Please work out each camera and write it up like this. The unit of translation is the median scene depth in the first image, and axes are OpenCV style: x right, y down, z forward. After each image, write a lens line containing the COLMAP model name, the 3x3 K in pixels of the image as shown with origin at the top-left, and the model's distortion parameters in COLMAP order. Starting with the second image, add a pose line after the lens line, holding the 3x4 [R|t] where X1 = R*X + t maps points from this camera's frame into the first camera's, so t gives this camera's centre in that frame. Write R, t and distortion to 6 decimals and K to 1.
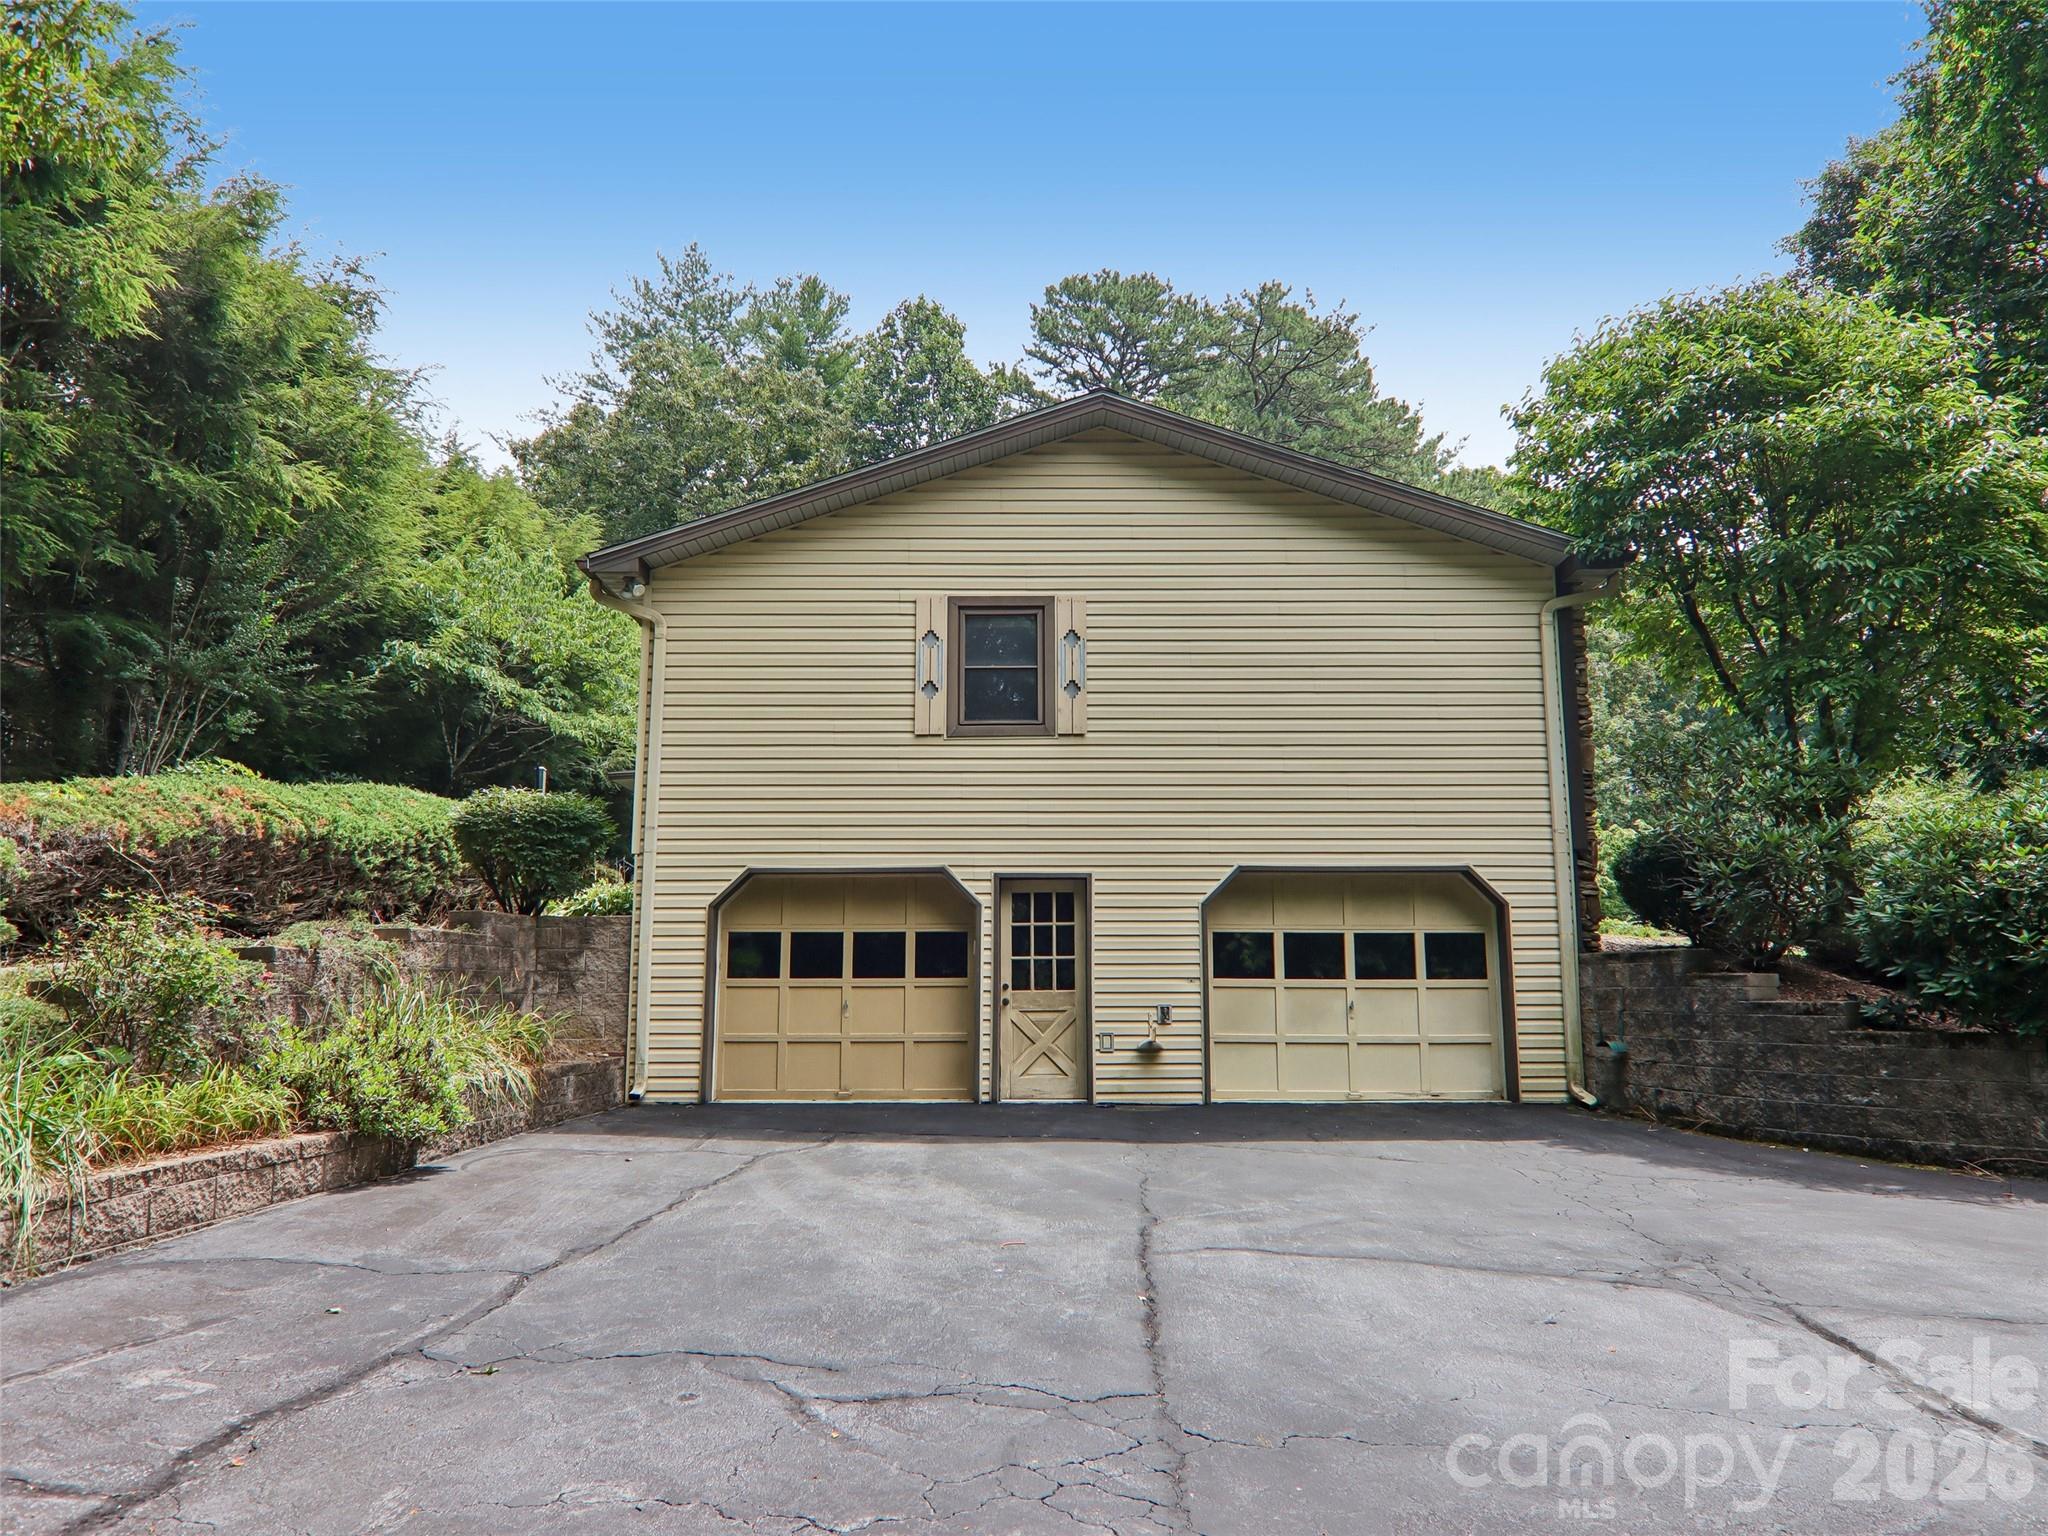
lens RADIAL K [[1289.4, 0, 1023.7], [0, 1289.4, 772.7], [0, 0, 1]] dist [-0.007234, -0.002988]
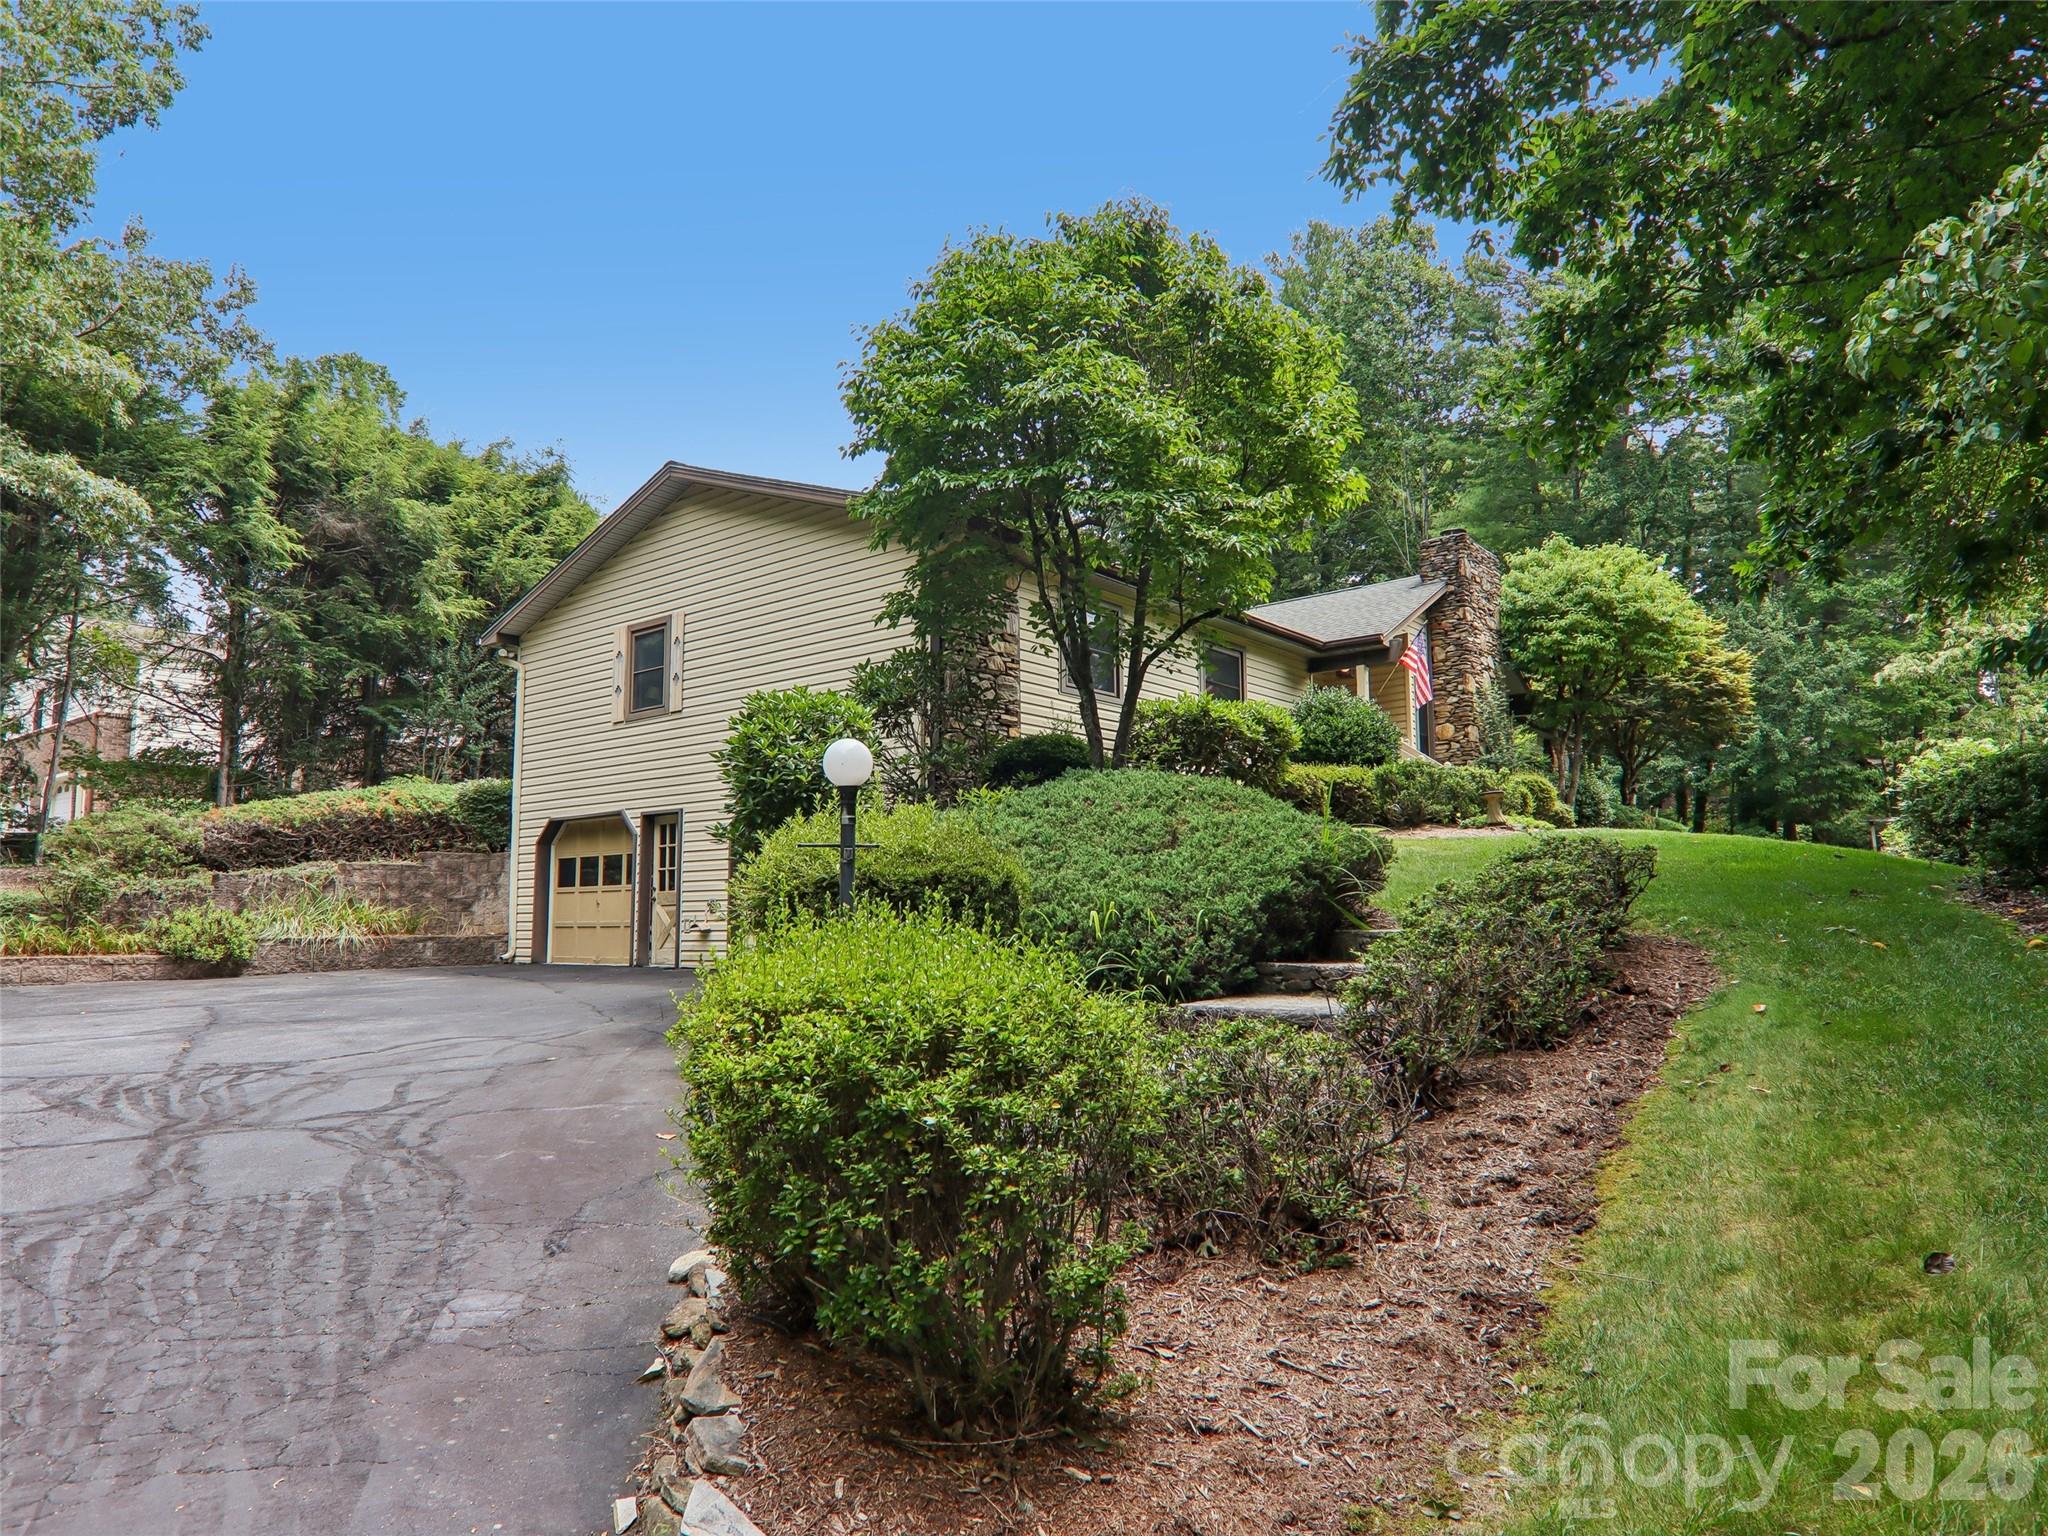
lens RADIAL K [[1289.4, 0, 1023.4], [0, 1289.4, 765.1], [0, 0, 1]] dist [-0.007234, -0.002988]
pose [[0.769214, -0.080710, -0.633873, 1.248953], [0.113260, 0.993505, 0.010942, 0.057504], [0.628873, -0.080209, 0.773360, 0.141146]]
